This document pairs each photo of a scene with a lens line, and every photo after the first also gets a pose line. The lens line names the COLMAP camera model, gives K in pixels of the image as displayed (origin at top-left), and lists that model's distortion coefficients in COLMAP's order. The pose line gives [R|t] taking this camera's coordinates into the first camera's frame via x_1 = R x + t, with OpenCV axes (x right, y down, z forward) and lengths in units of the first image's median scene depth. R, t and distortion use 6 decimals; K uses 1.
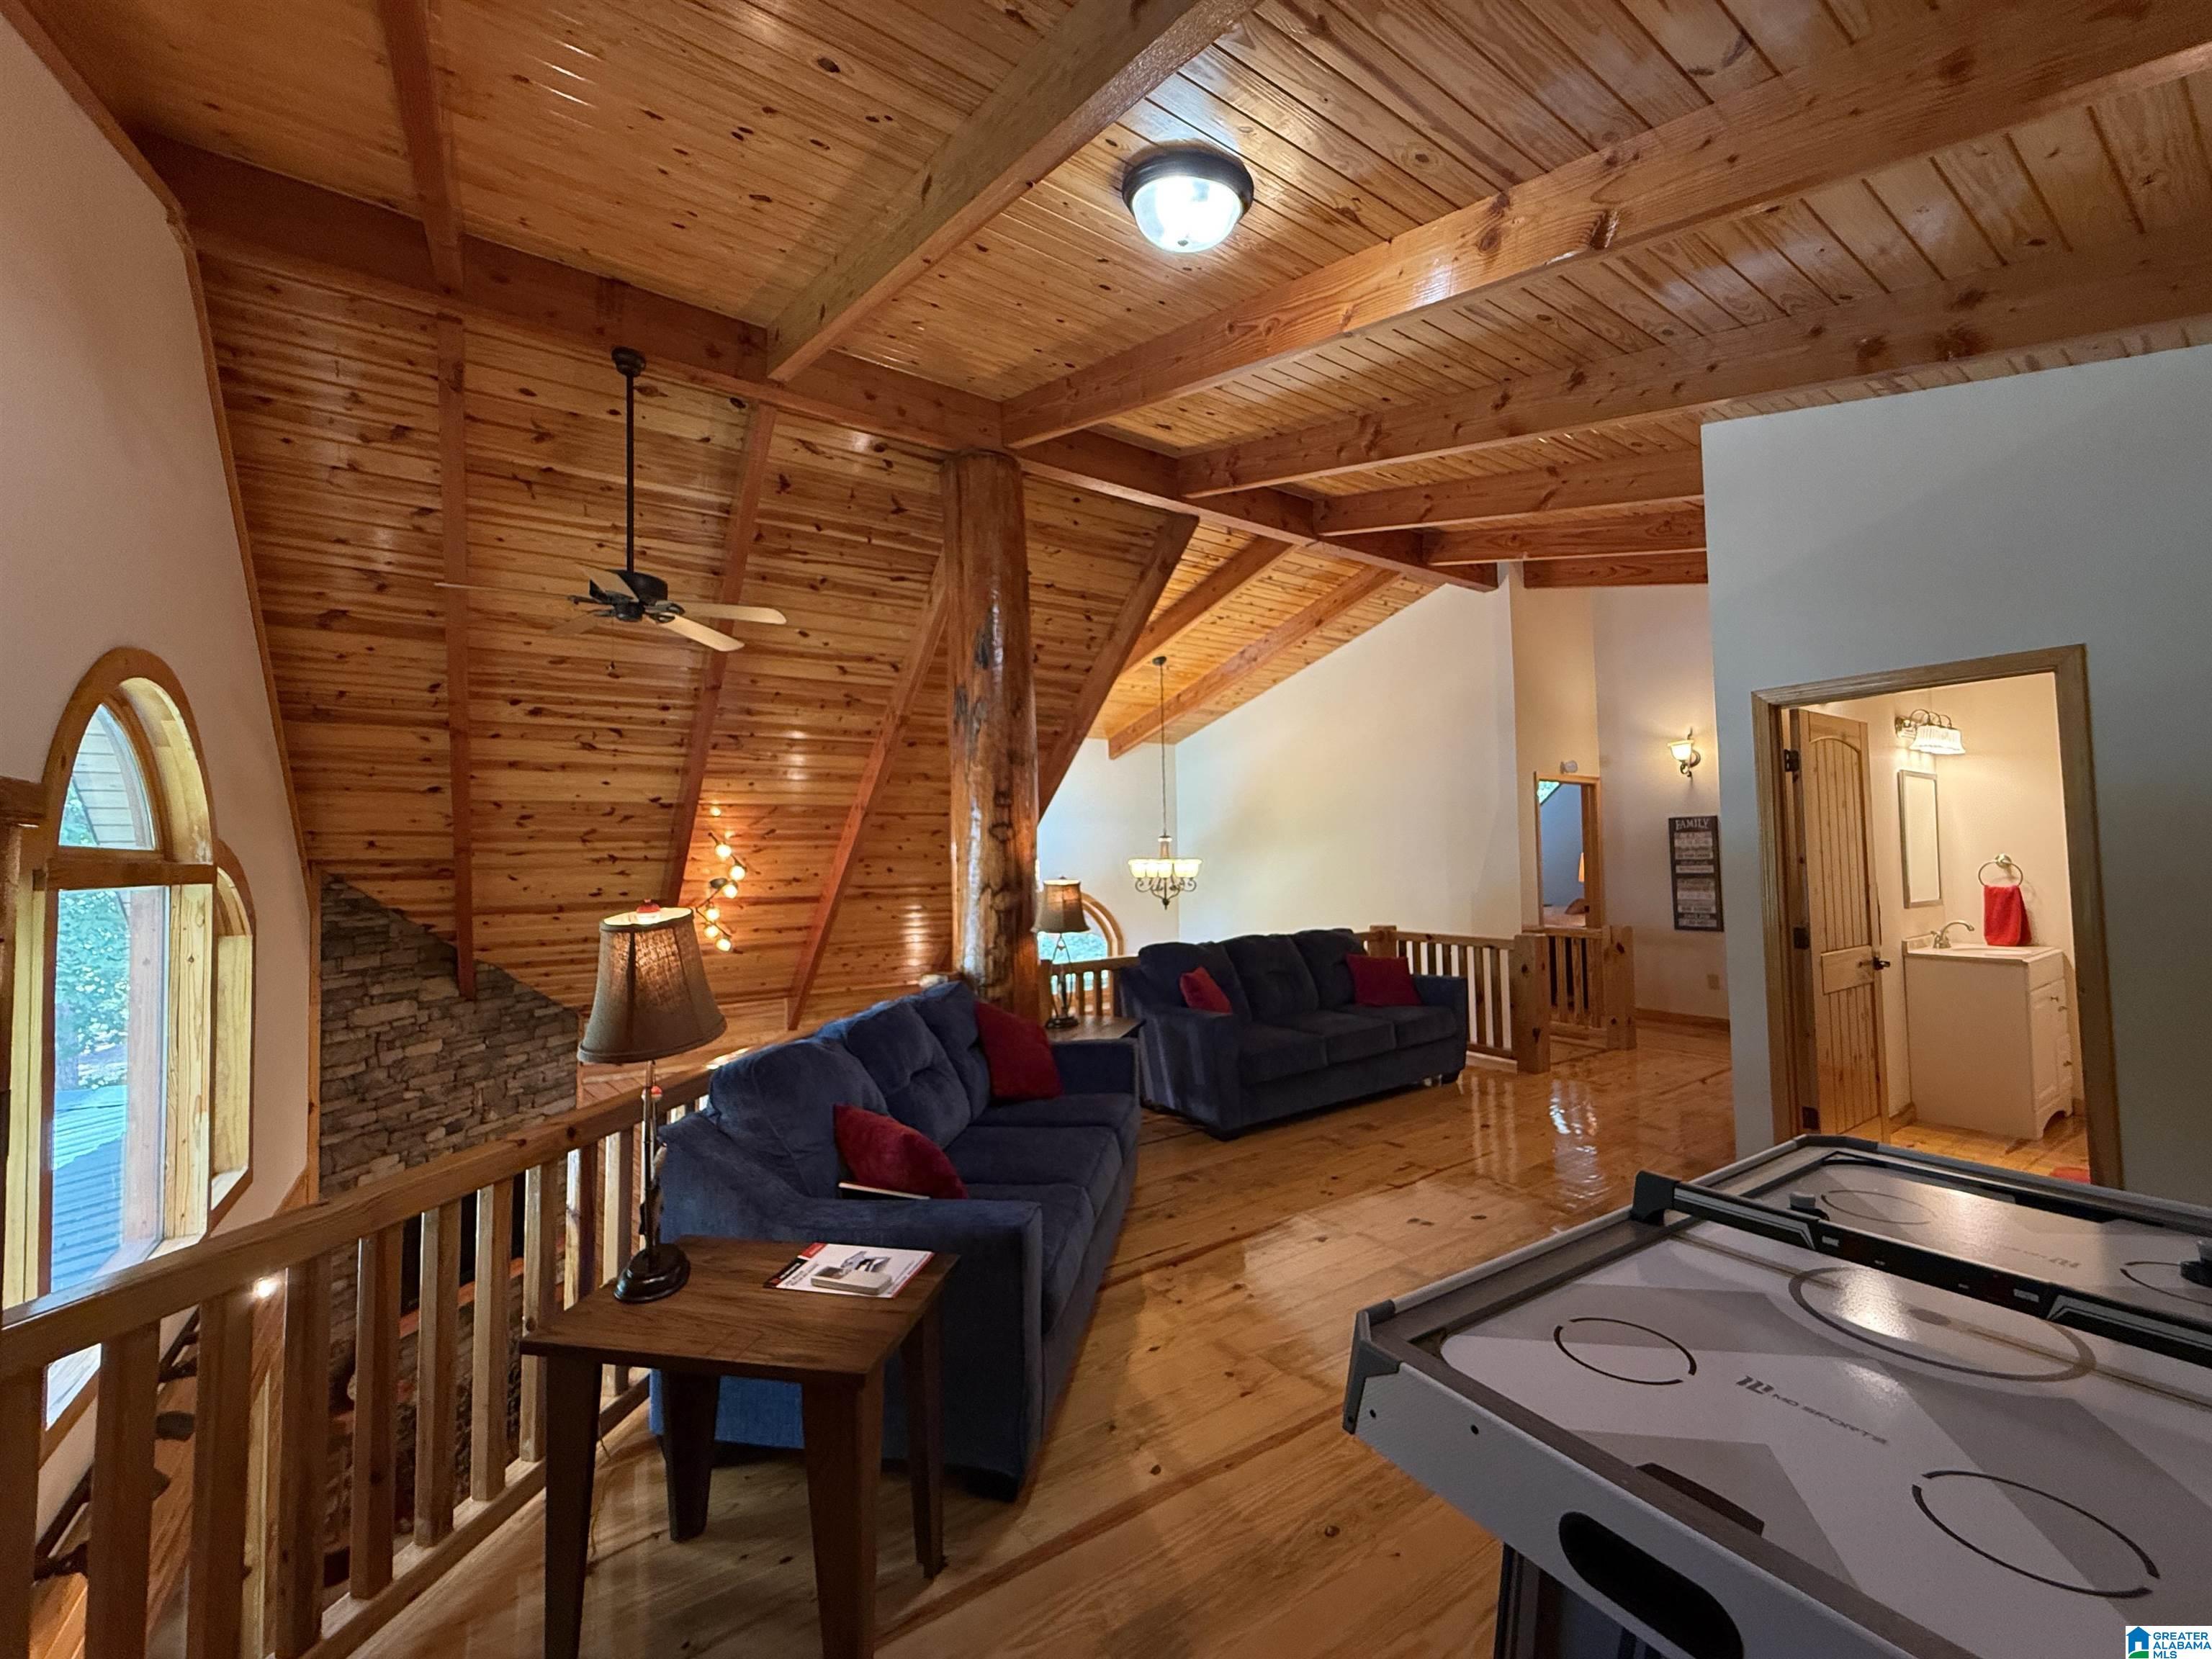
lens RADIAL K [[876.2, 0, 1114.7], [0, 876.2, 827.5], [0, 0, 1]] dist [0.002966, 0.000158]
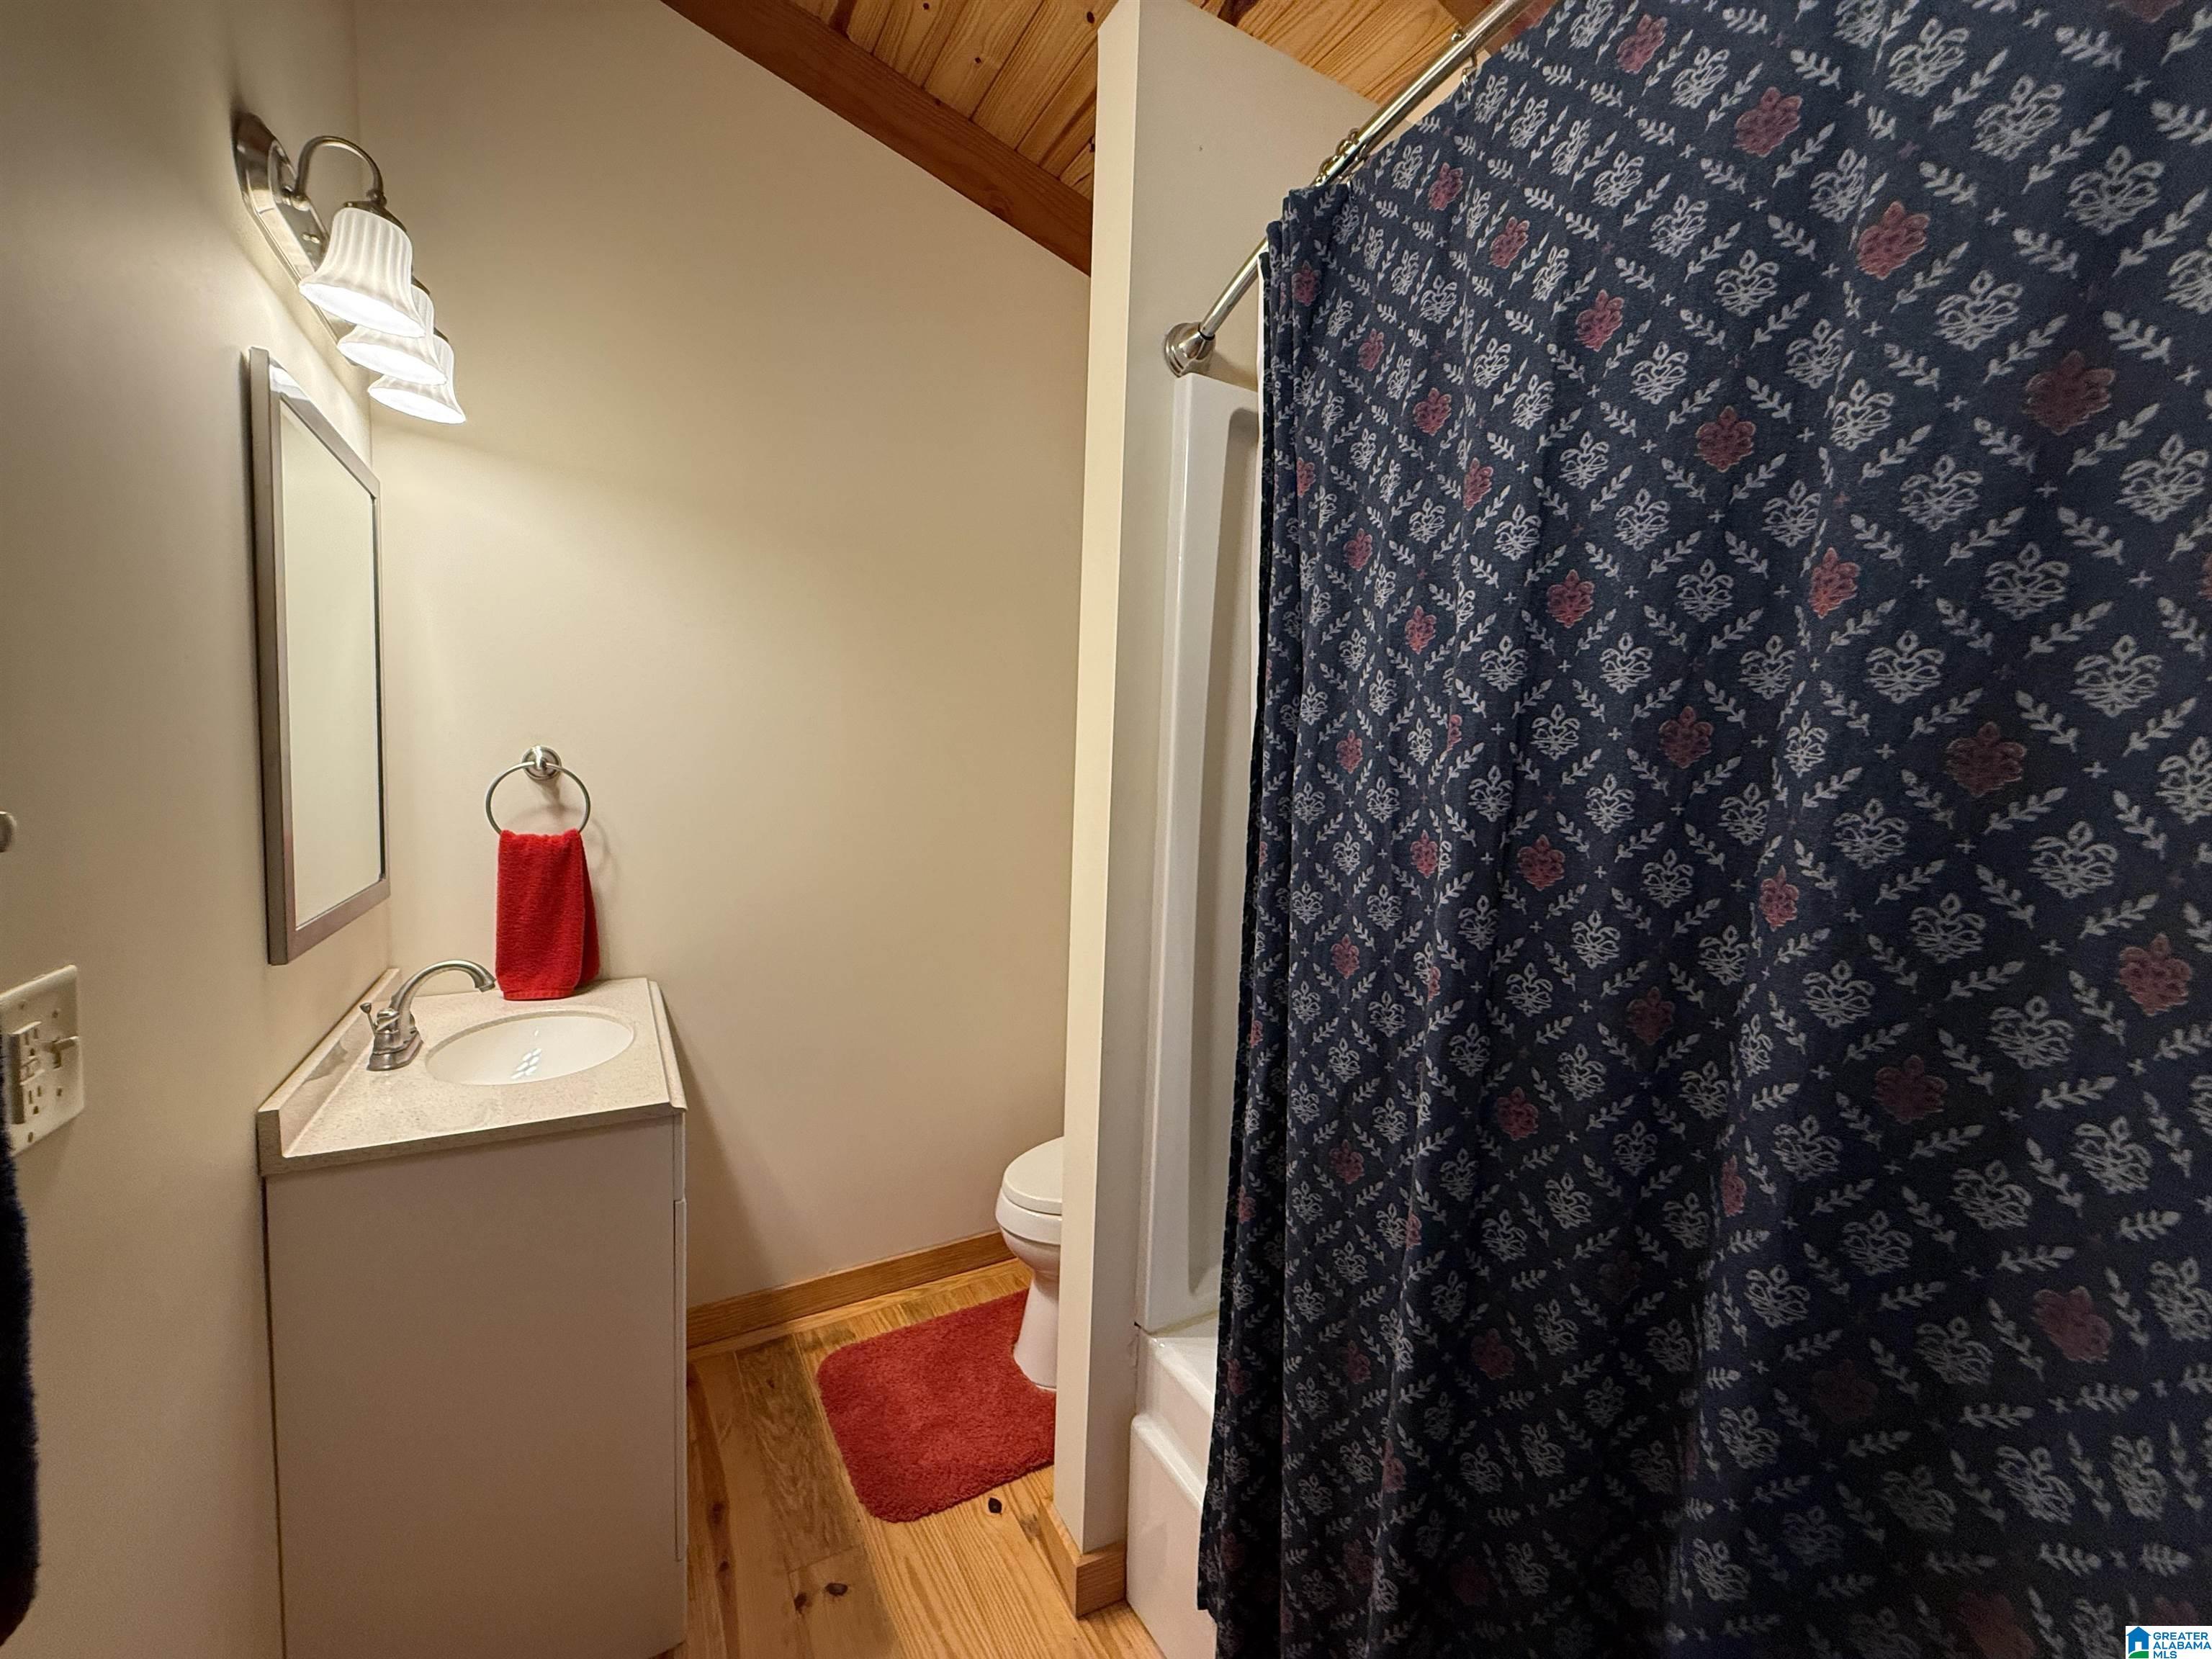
lens RADIAL K [[876.2, 0, 1103.2], [0, 876.2, 826.4], [0, 0, 1]] dist [0.002966, 0.000158]
pose [[0.073642, -0.052540, 0.995900, 0.635413], [-0.070098, 0.995869, 0.057722, 0.025667], [-0.994818, -0.074062, 0.069655, 0.710276]]
